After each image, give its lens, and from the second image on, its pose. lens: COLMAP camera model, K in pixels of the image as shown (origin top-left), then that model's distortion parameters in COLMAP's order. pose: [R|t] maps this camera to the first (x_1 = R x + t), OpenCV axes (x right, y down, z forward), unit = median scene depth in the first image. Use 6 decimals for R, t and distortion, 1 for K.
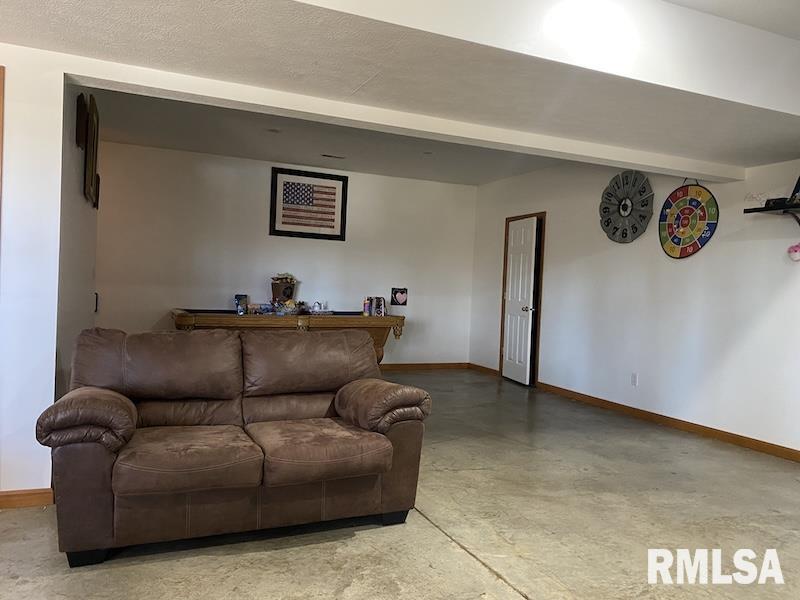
lens RADIAL K [[612.2, 0, 400.2], [0, 612.2, 295.4], [0, 0, 1]] dist [0.058708, -0.057044]
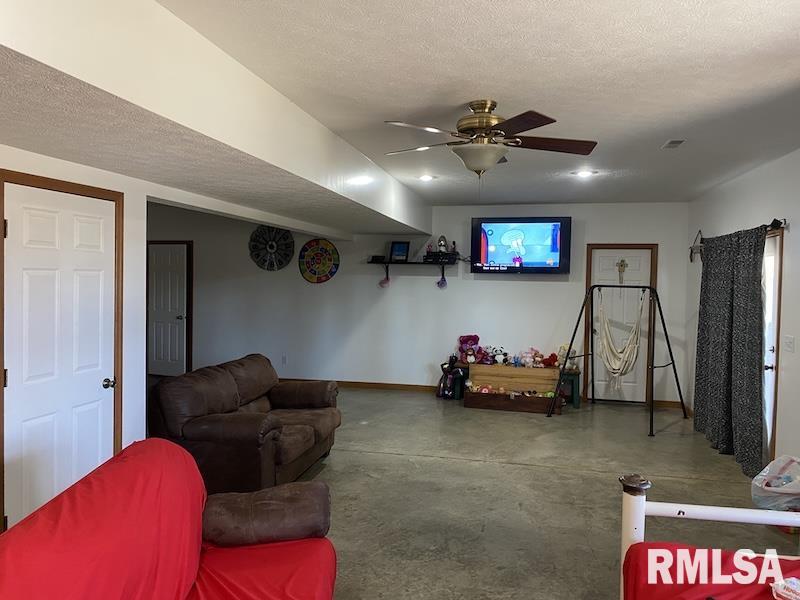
lens RADIAL K [[612.2, 0, 400.2], [0, 612.2, 295.4], [0, 0, 1]] dist [0.058708, -0.057044]
pose [[0.577152, -0.058941, 0.814507, -0.540603], [0.019885, 0.998111, 0.058137, -0.084258], [-0.816395, -0.017358, 0.577233, -0.093928]]
